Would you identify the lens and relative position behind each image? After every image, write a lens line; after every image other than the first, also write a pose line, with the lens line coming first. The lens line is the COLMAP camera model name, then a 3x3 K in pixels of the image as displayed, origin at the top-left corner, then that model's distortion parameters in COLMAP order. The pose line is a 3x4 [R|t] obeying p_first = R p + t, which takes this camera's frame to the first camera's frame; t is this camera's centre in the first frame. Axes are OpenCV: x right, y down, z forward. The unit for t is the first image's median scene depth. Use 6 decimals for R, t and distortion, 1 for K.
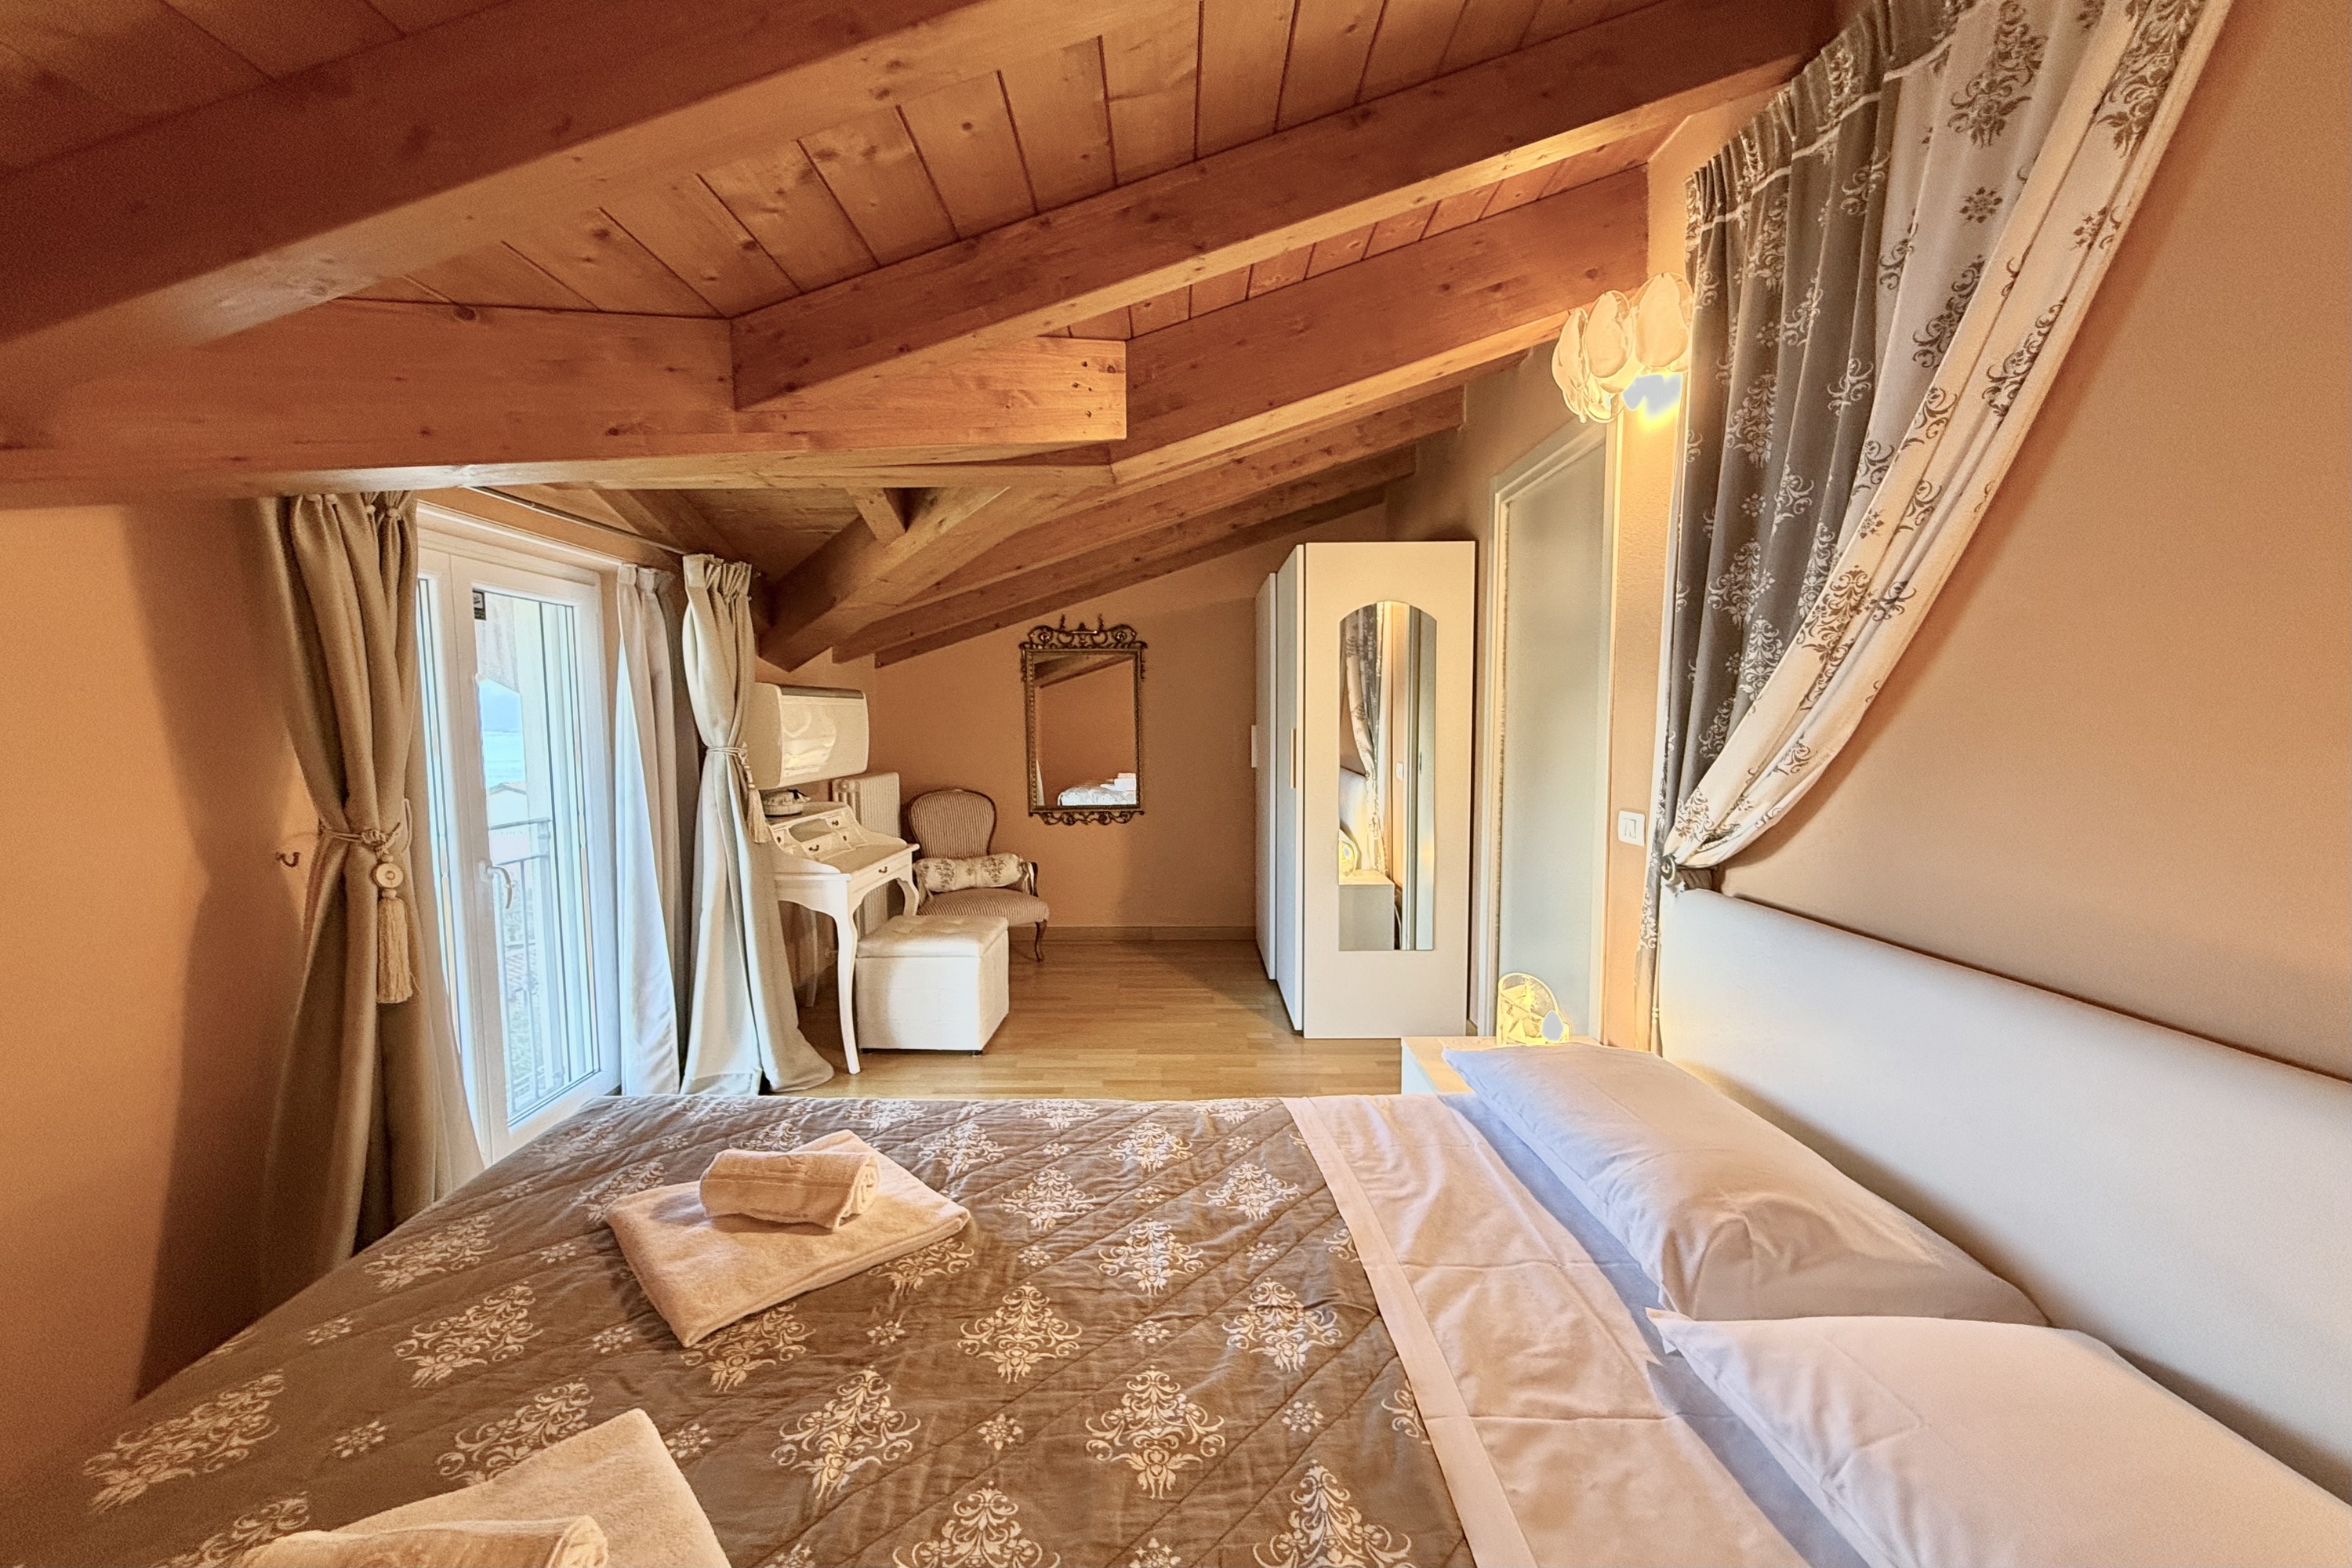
lens RADIAL K [[939.6, 0, 1171.0], [0, 939.6, 791.0], [0, 0, 1]] dist [0.000594, 0.000370]
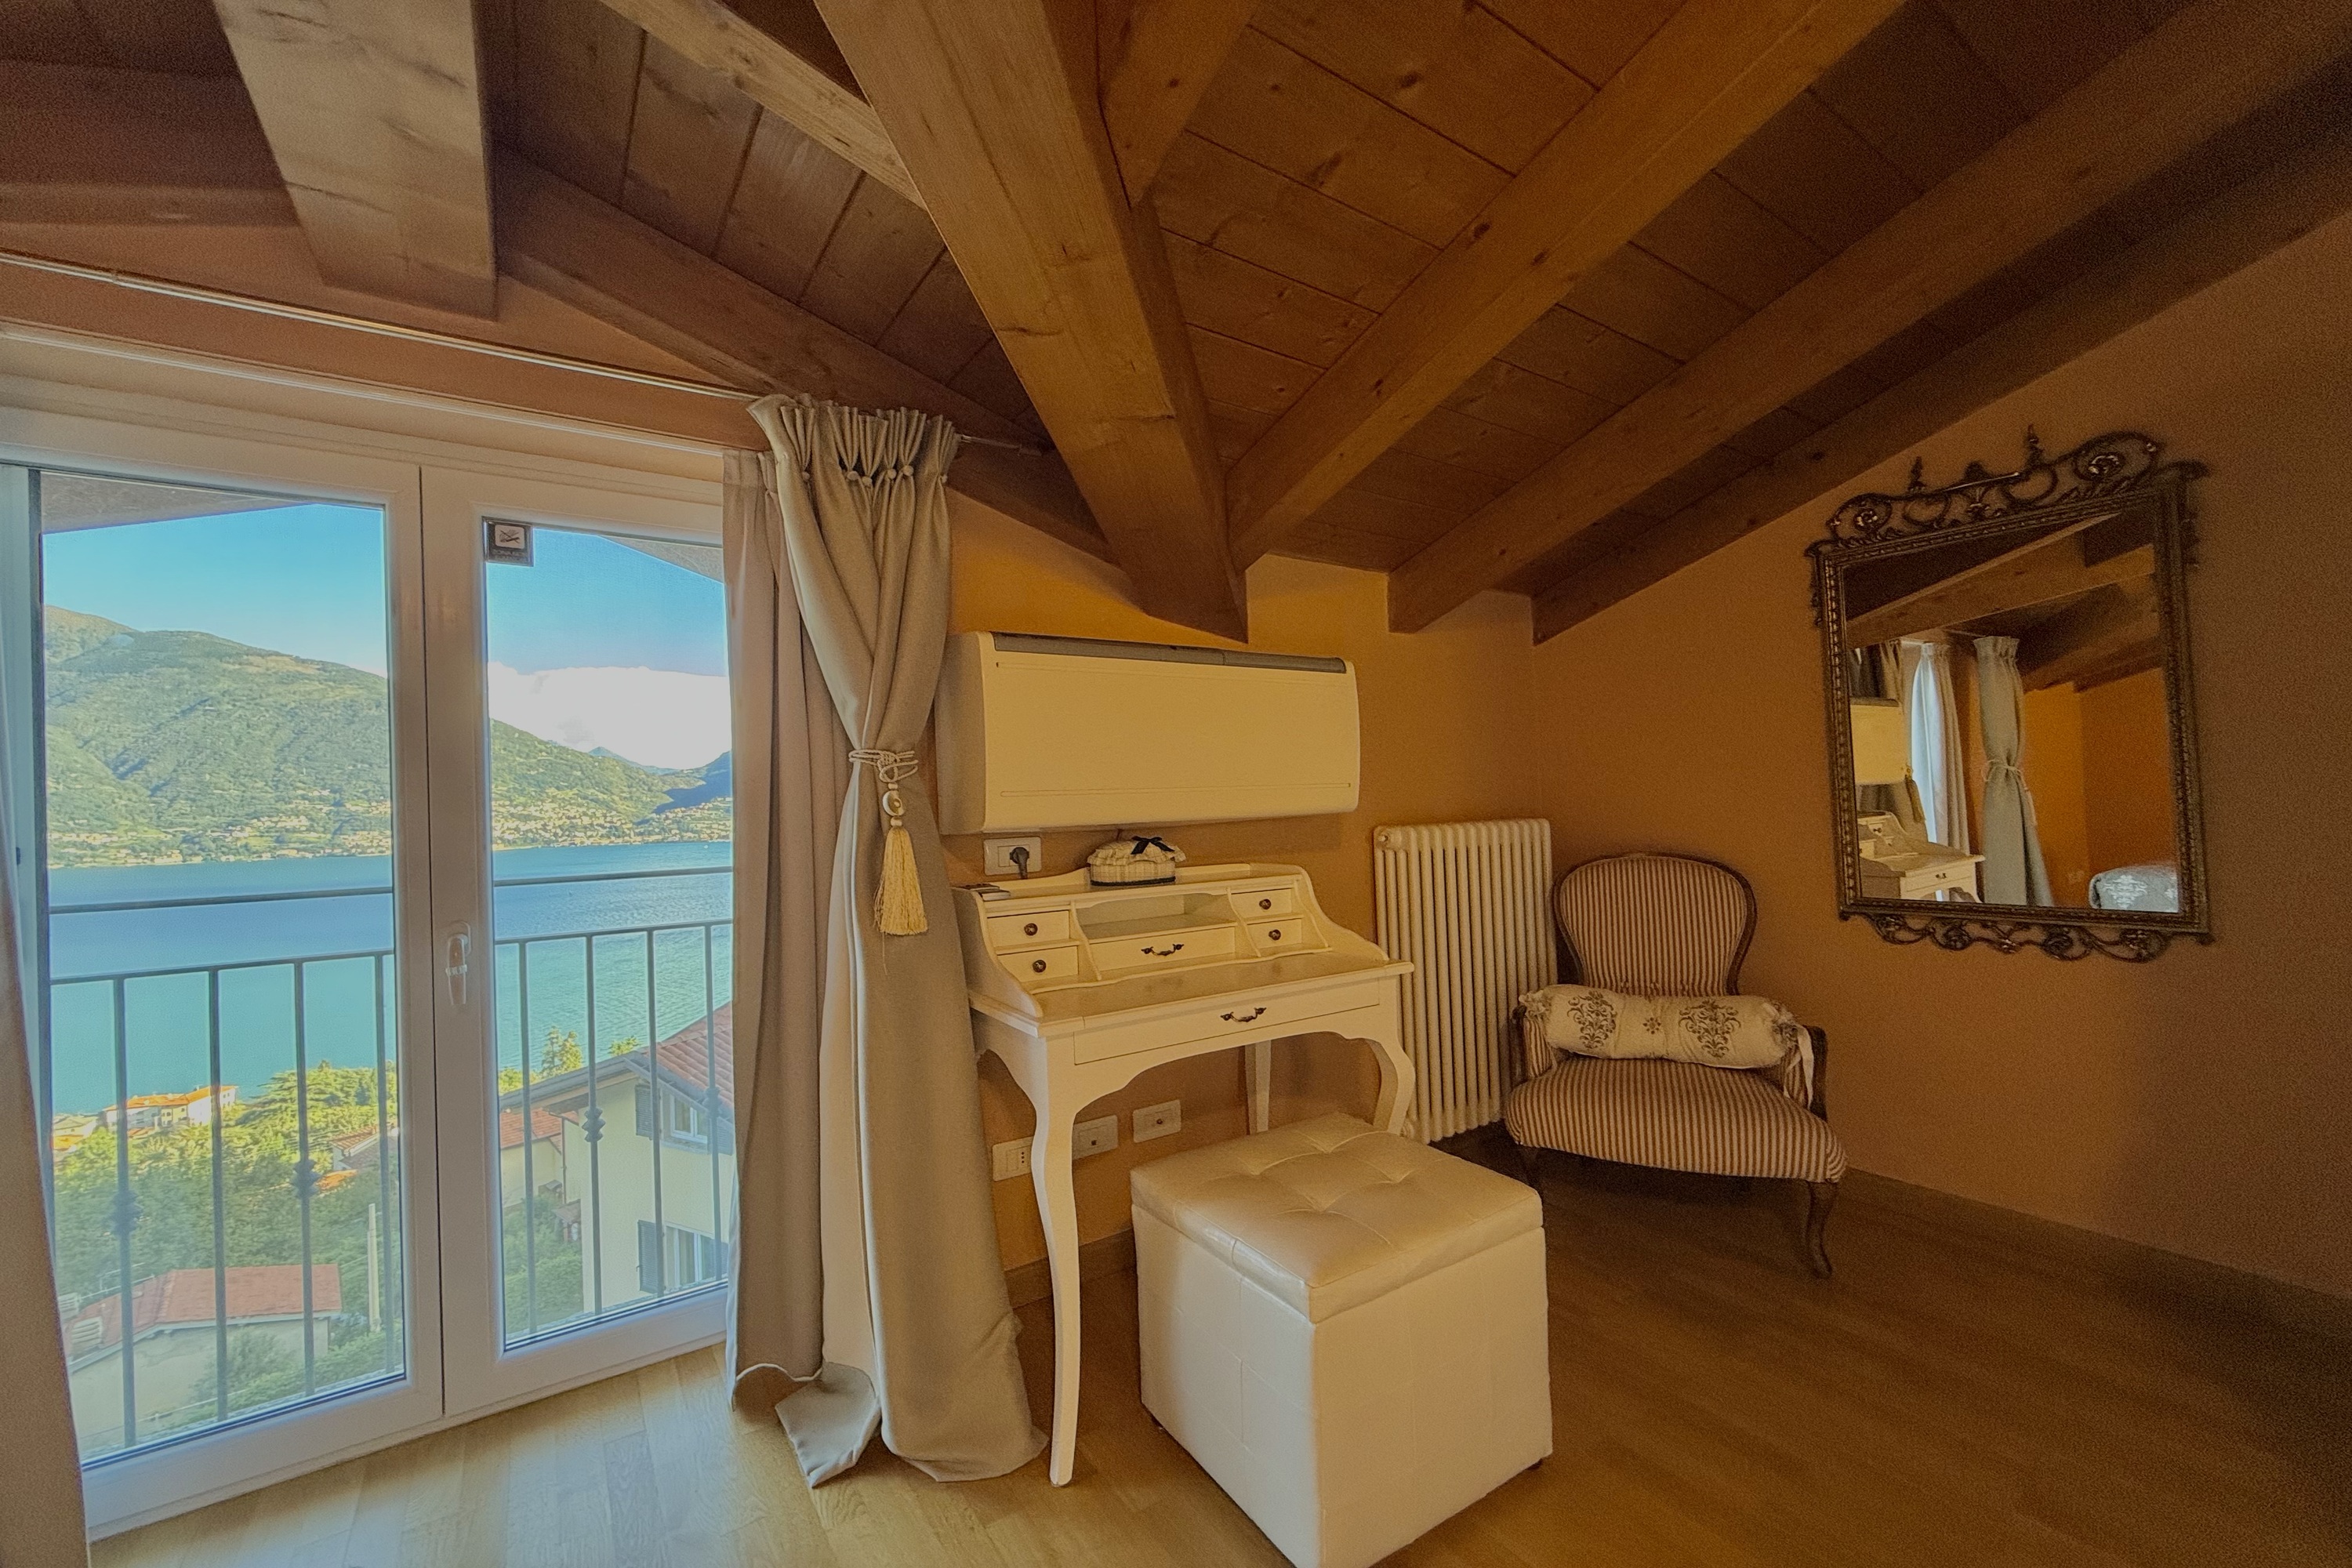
lens RADIAL K [[933.6, 0, 1176.0], [0, 933.6, 784.0], [0, 0, 1]] dist [0.000212, 0.000060]
pose [[0.568394, -0.020903, -0.822491, 0.040996], [-0.036820, 0.998029, -0.050810, -0.003529], [0.821932, 0.059164, 0.566504, 0.486644]]
